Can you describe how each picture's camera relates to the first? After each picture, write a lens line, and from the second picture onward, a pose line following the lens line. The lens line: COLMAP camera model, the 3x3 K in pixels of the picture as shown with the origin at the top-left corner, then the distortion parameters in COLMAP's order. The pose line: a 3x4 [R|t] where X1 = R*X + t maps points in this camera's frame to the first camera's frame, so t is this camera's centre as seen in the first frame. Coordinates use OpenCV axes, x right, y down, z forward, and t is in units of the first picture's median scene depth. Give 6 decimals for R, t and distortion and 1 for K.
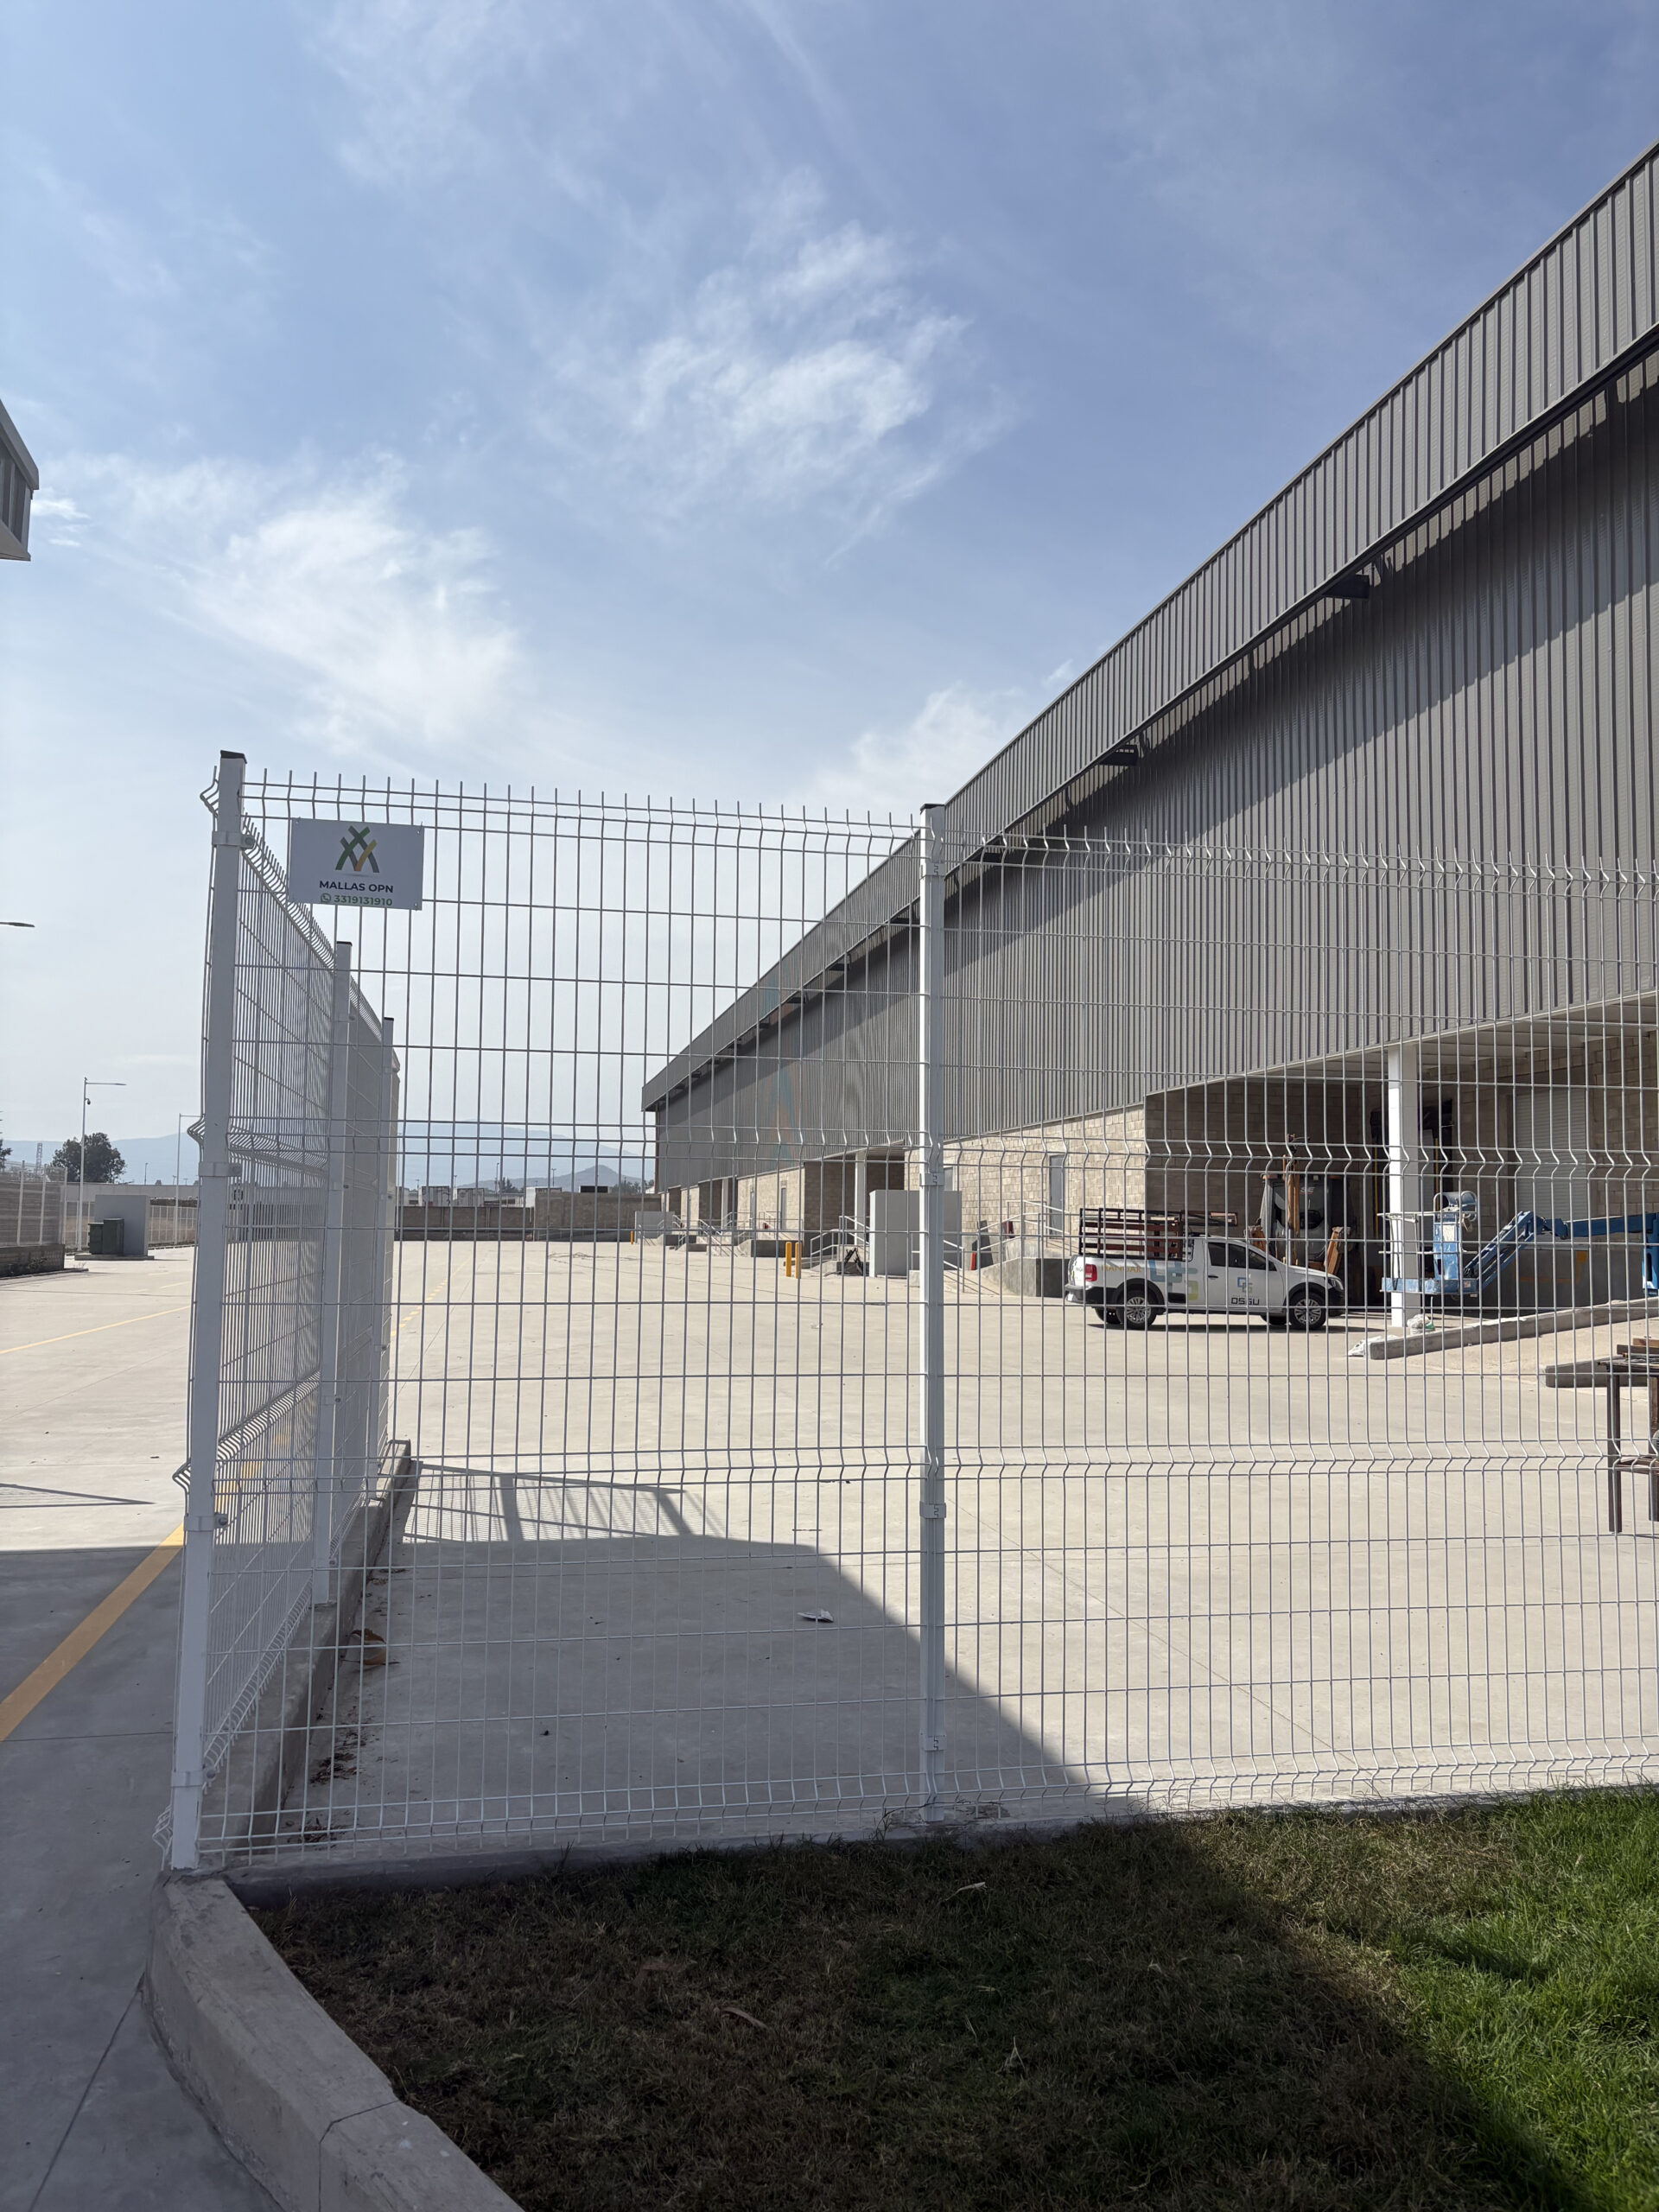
lens RADIAL K [[1675.6, 0, 829.5], [0, 1675.6, 1106.0], [0, 0, 1]] dist [0.051922, 0.003010]
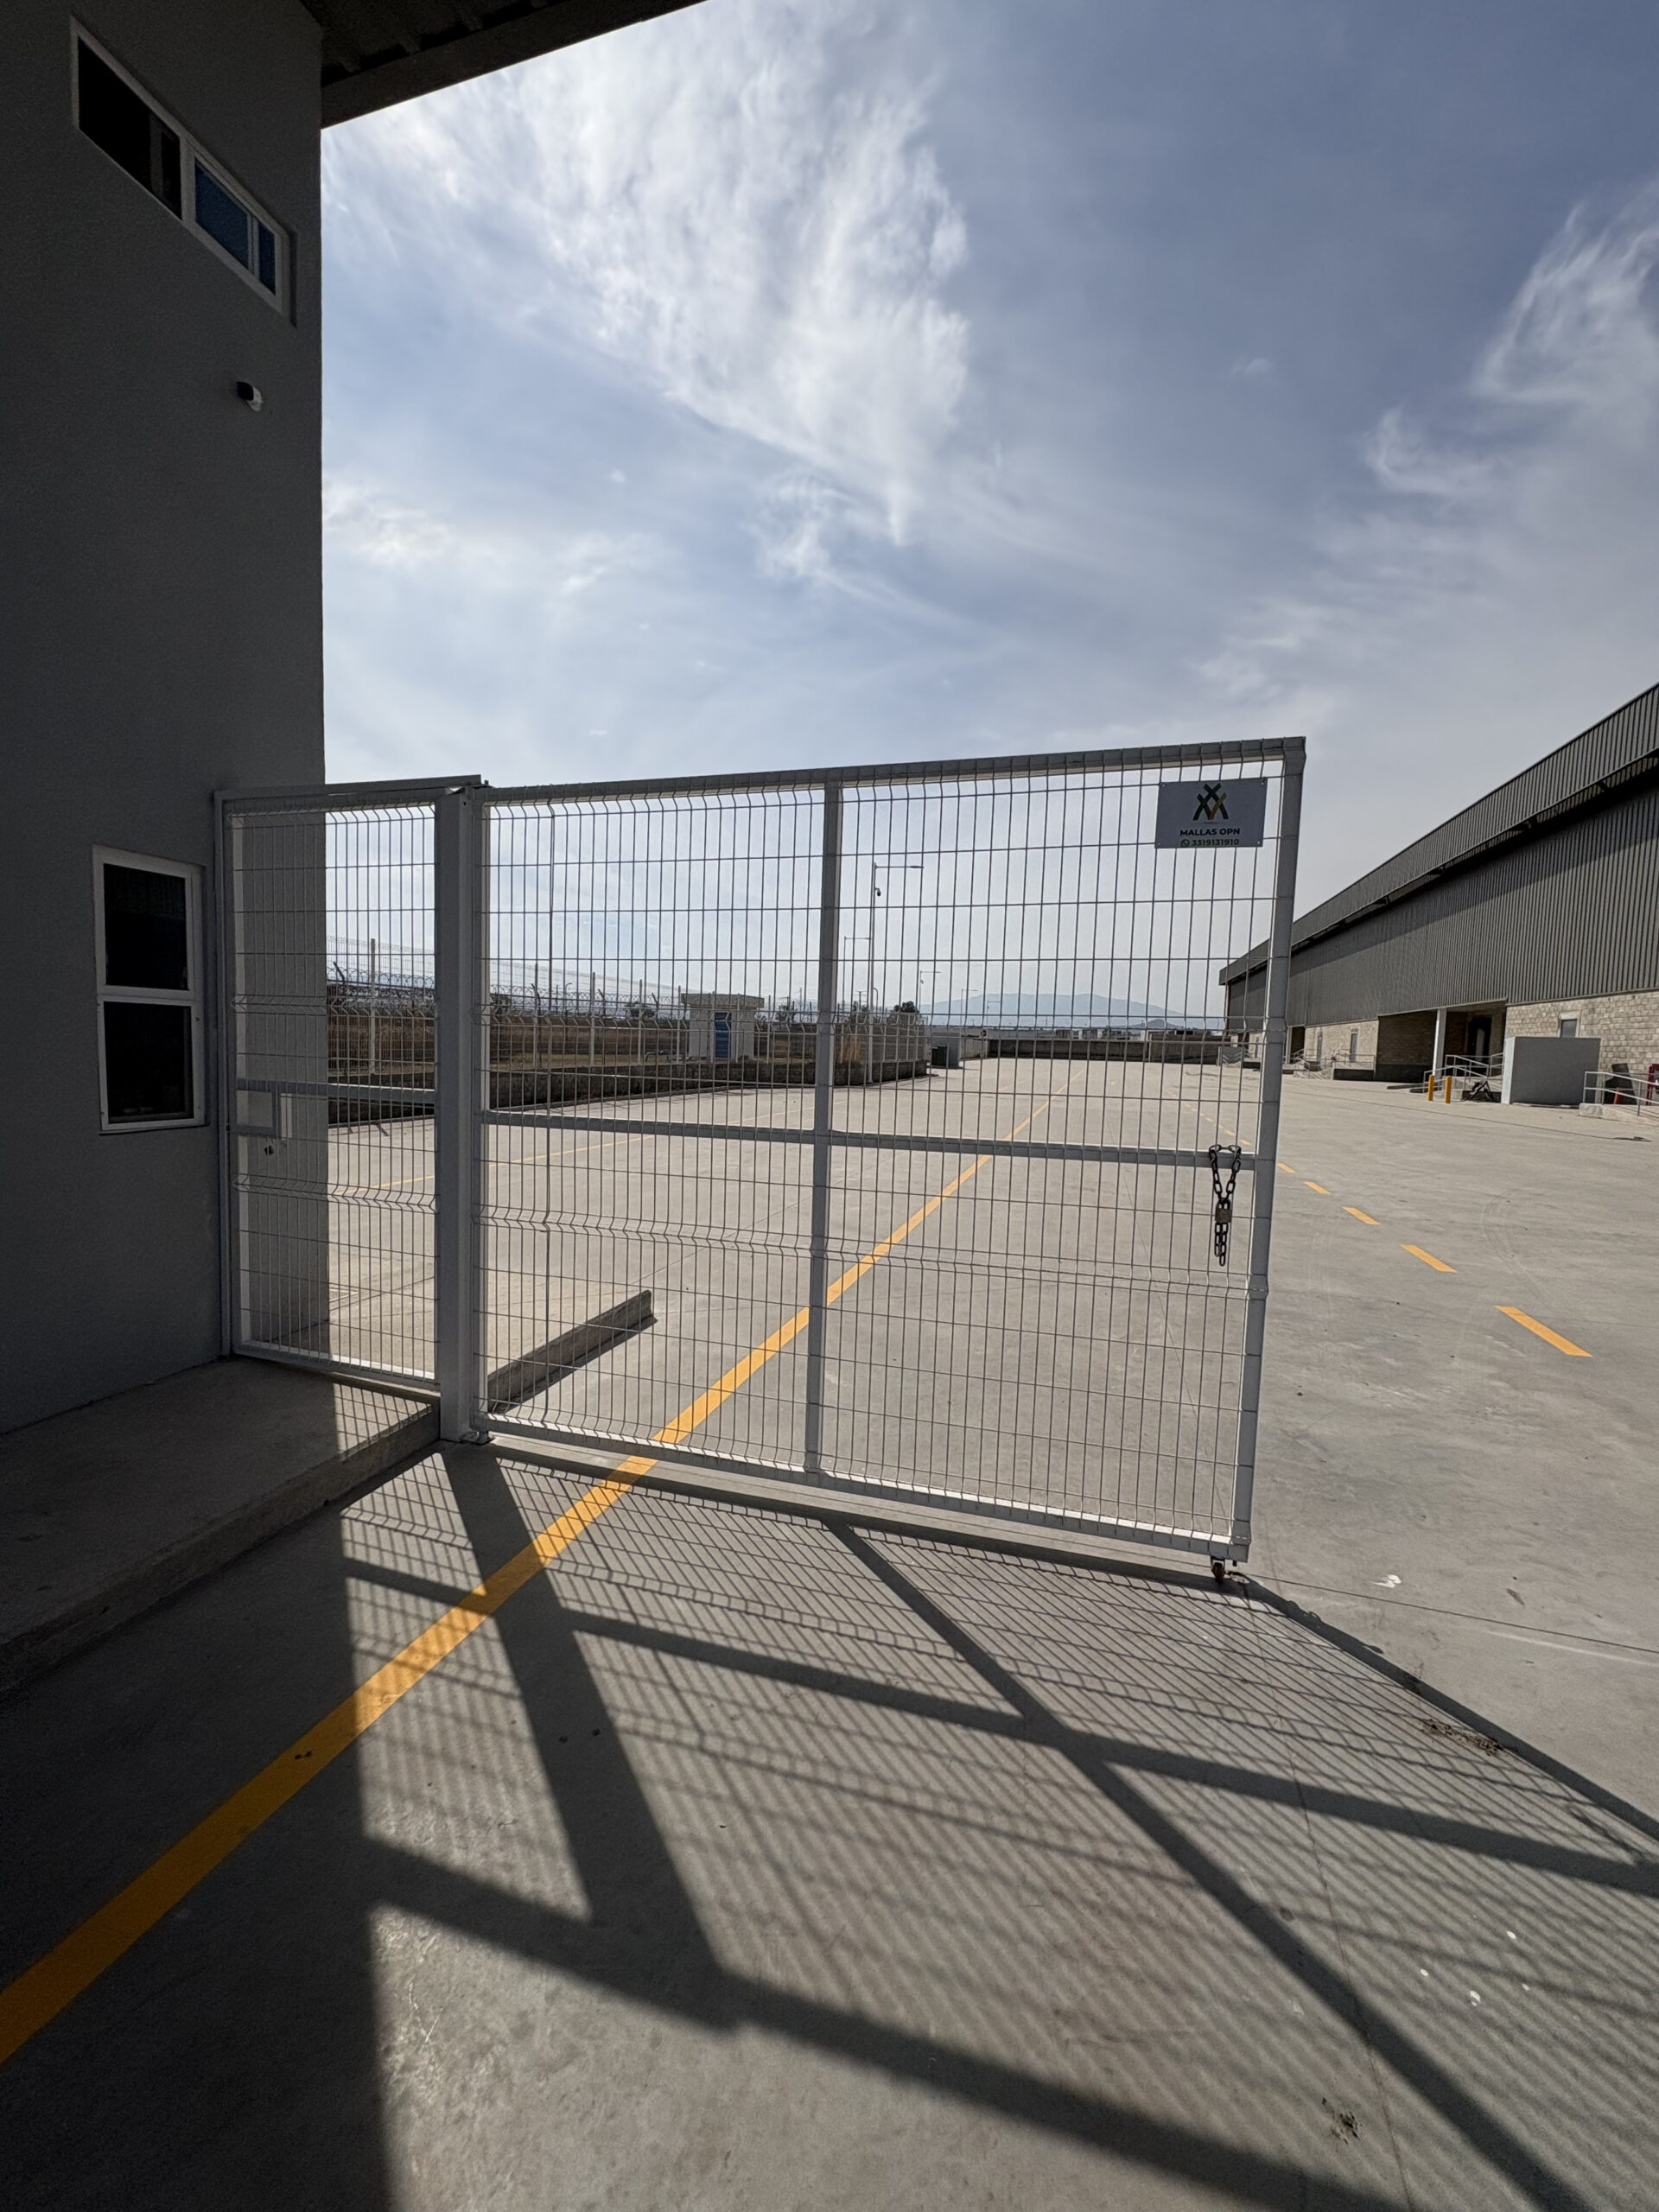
lens RADIAL K [[877.1, 0, 836.4], [0, 877.1, 1104.3], [0, 0, 1]] dist [0.003384, 0.000531]
pose [[0.890956, 0.048954, -0.451443, -0.168801], [0.011504, 0.991419, 0.130213, 0.010845], [0.453944, -0.121207, 0.882748, 0.219287]]
